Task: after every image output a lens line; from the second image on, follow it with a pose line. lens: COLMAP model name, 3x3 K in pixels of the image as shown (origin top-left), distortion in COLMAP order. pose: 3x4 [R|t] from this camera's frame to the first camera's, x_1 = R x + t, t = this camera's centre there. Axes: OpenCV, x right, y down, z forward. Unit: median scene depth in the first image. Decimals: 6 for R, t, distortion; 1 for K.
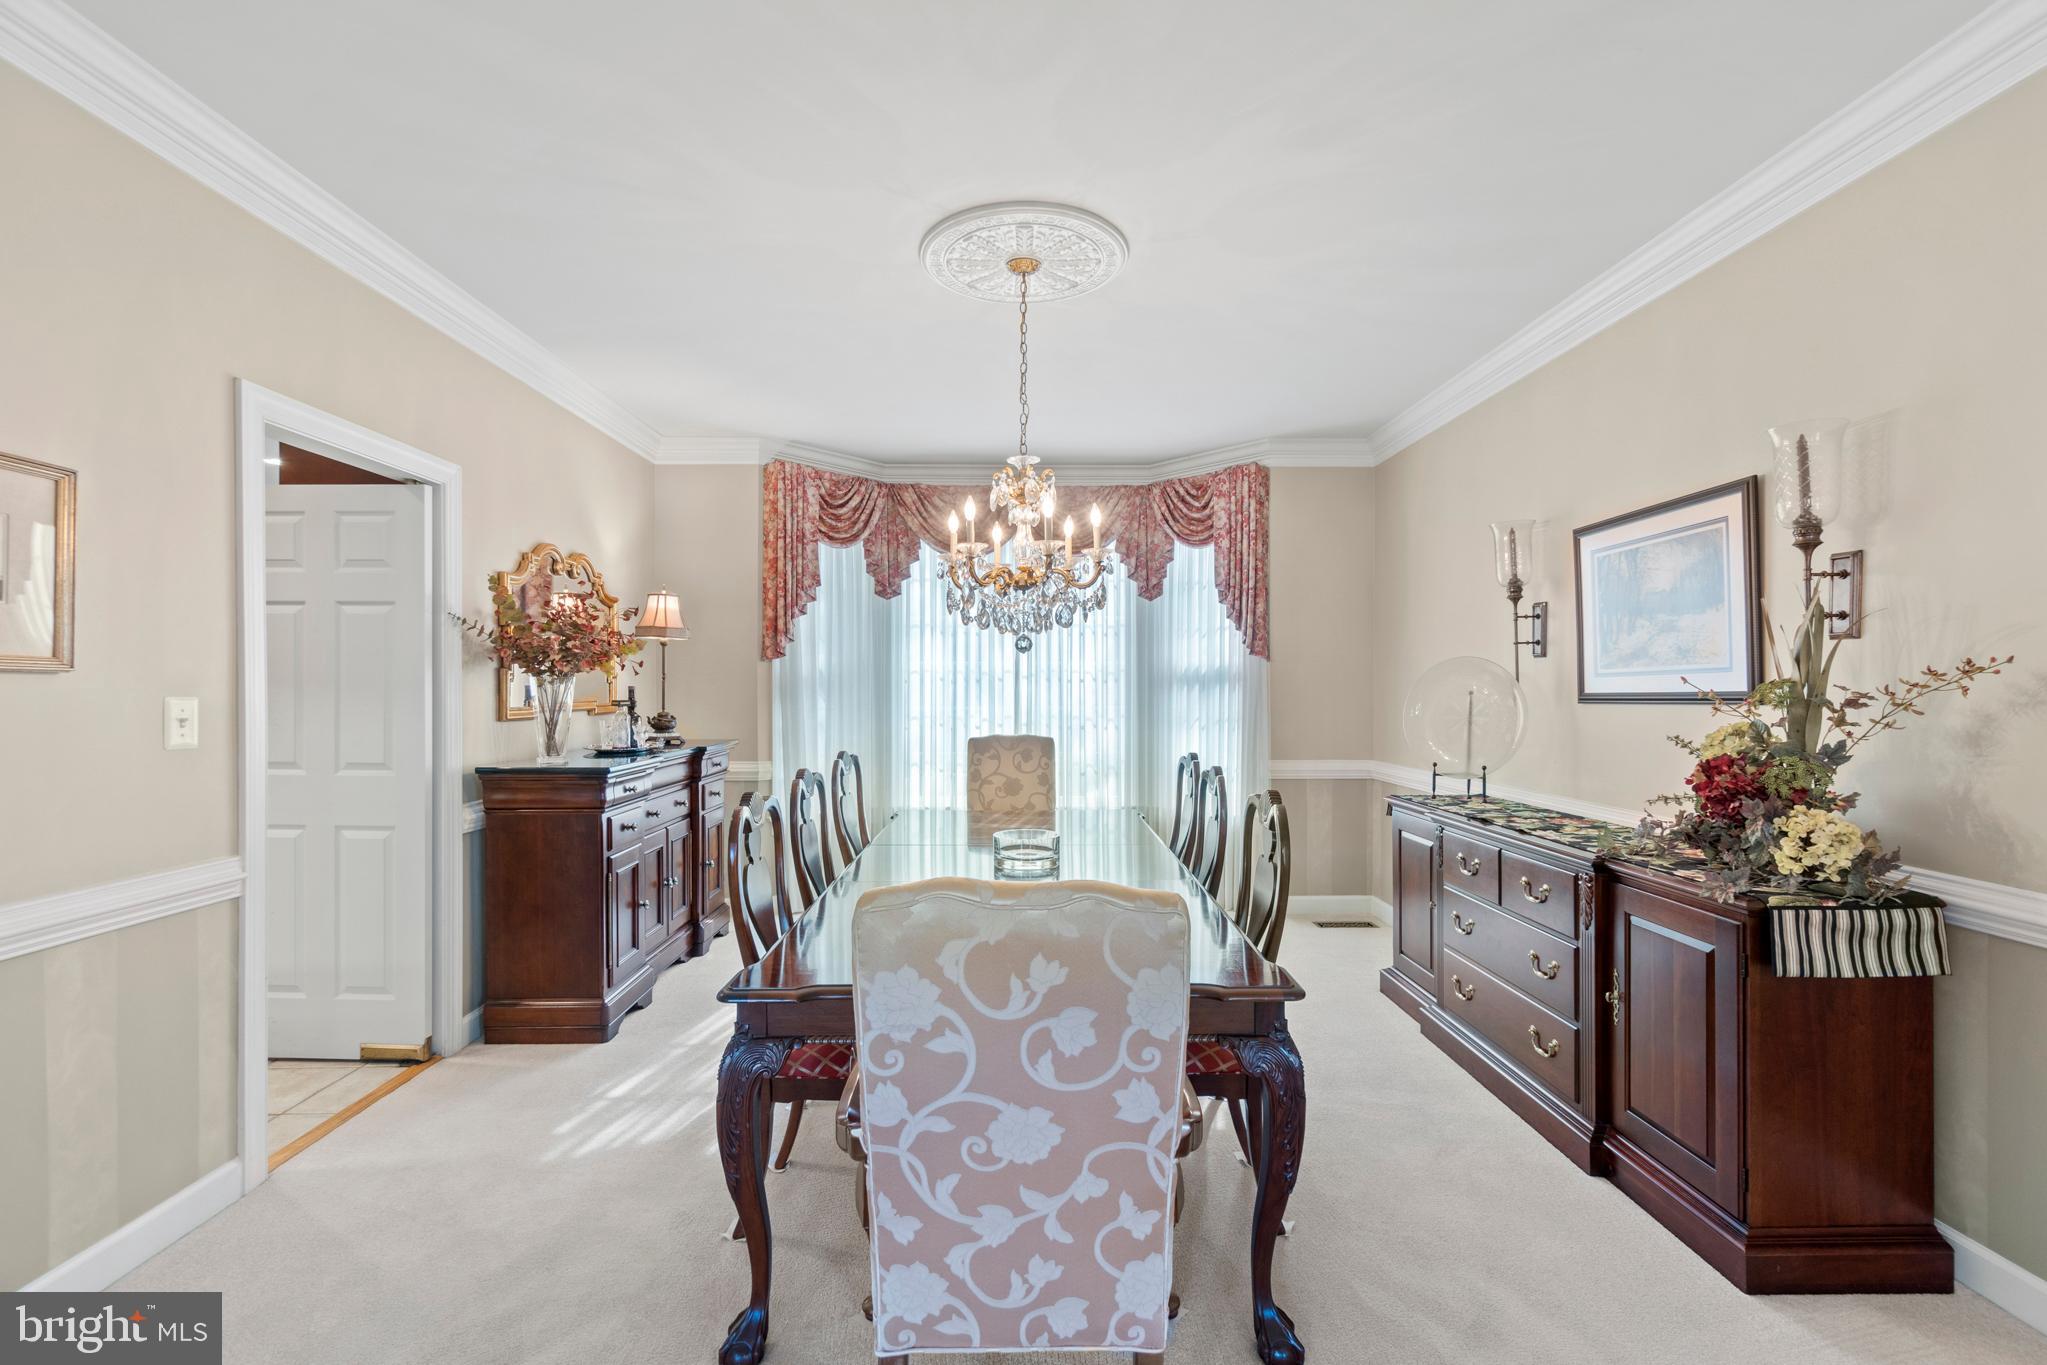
lens RADIAL K [[884.8, 0, 1015.7], [0, 884.8, 681.9], [0, 0, 1]] dist [-0.002084, -0.000089]
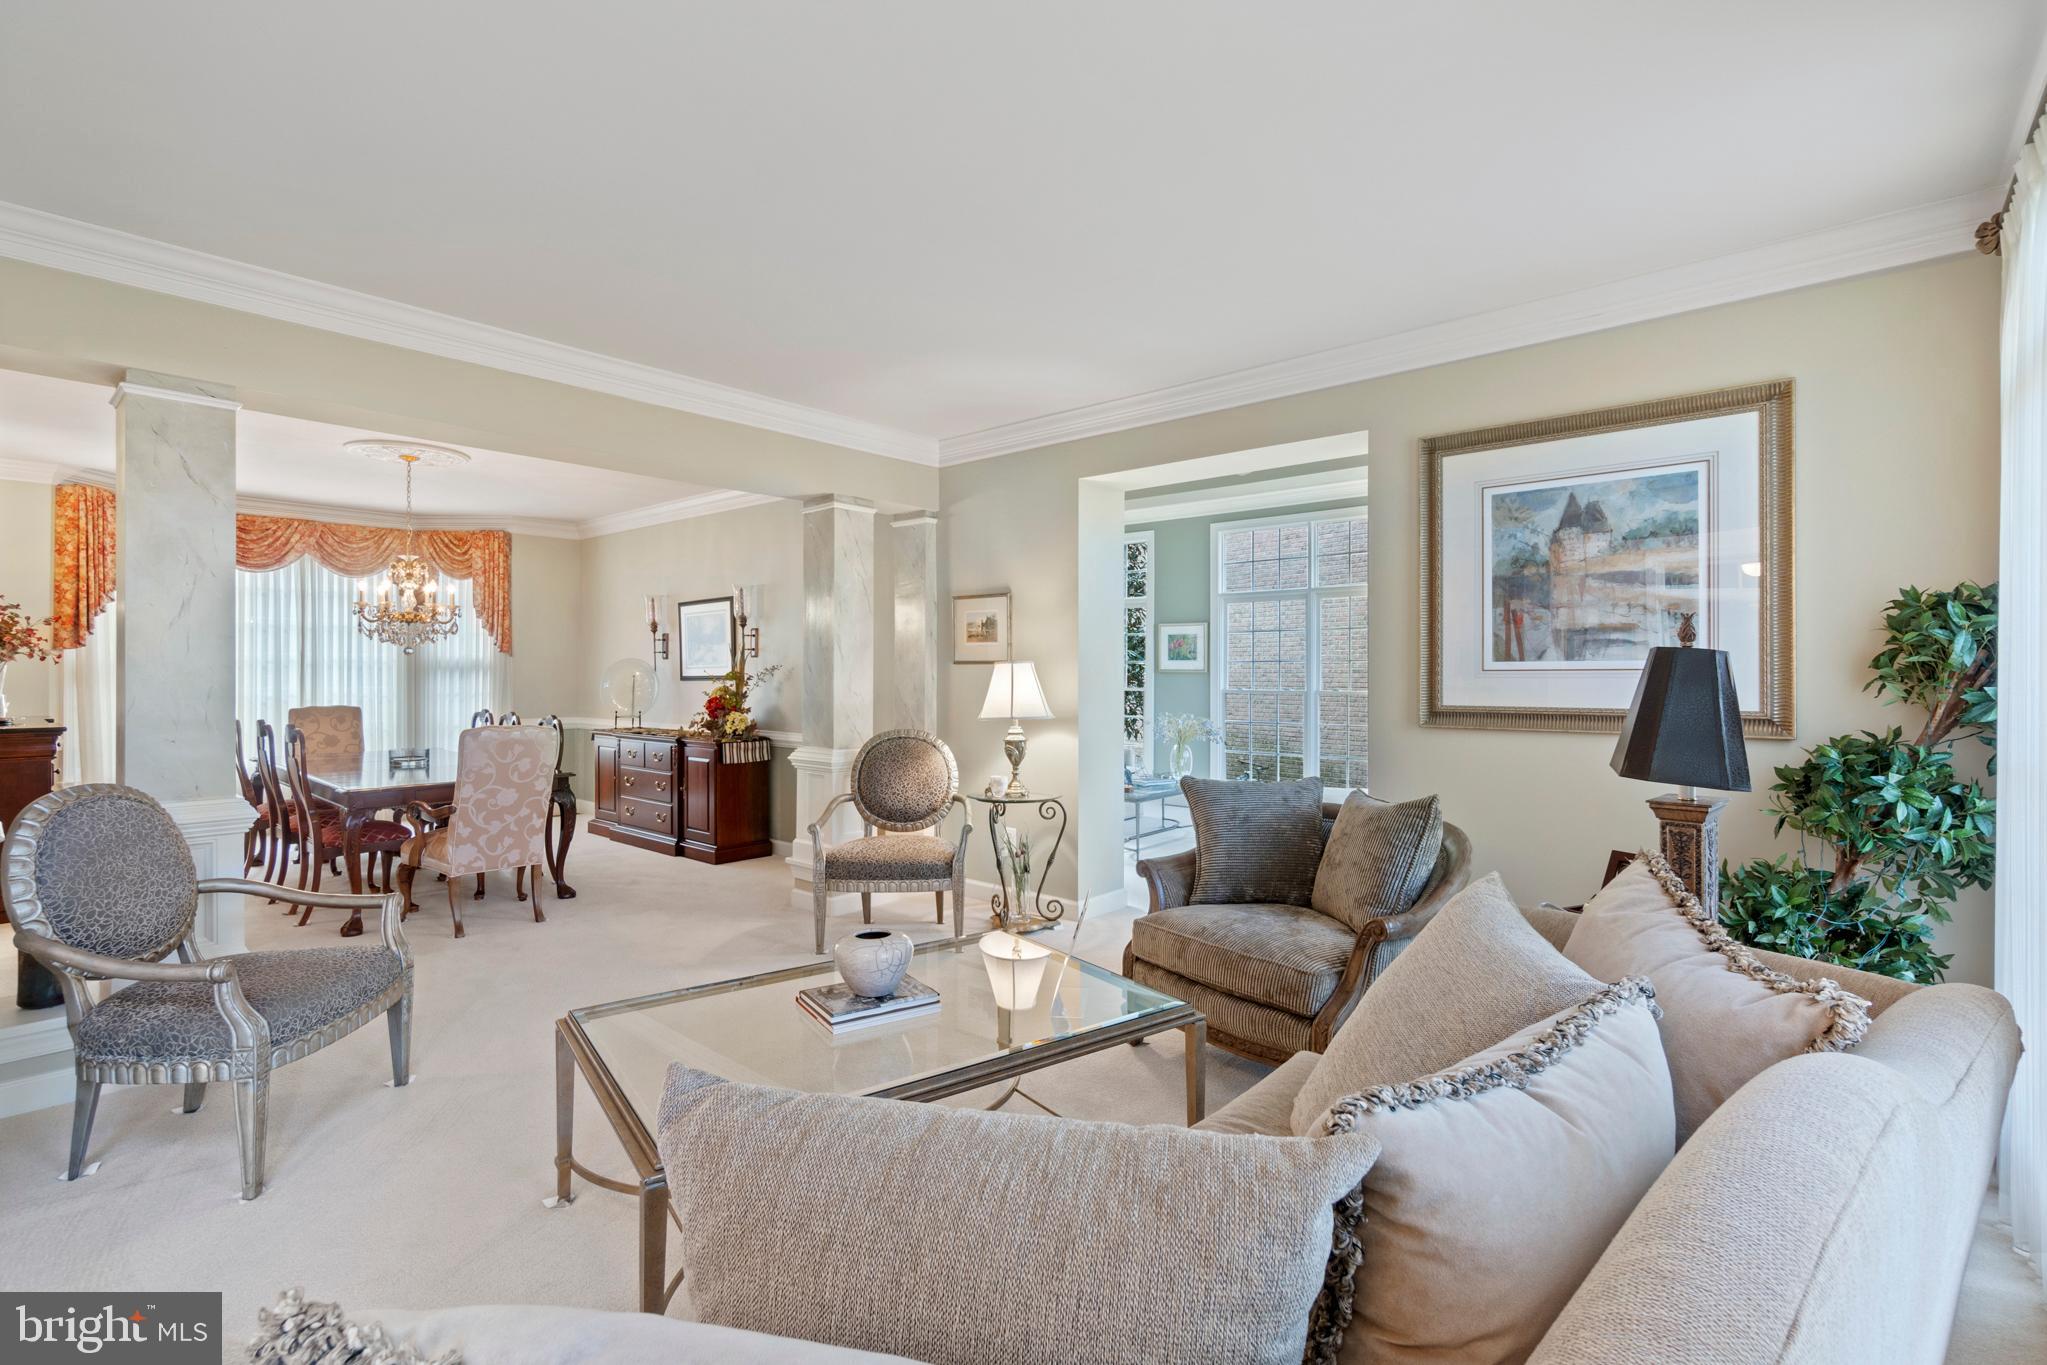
lens RADIAL K [[884.8, 0, 1015.7], [0, 884.8, 681.9], [0, 0, 1]] dist [-0.002084, -0.000089]
pose [[0.643994, -0.006483, 0.765003, -0.776037], [-0.006562, 0.999880, 0.013998, -0.013671], [-0.765002, -0.014034, 0.643875, -1.600519]]
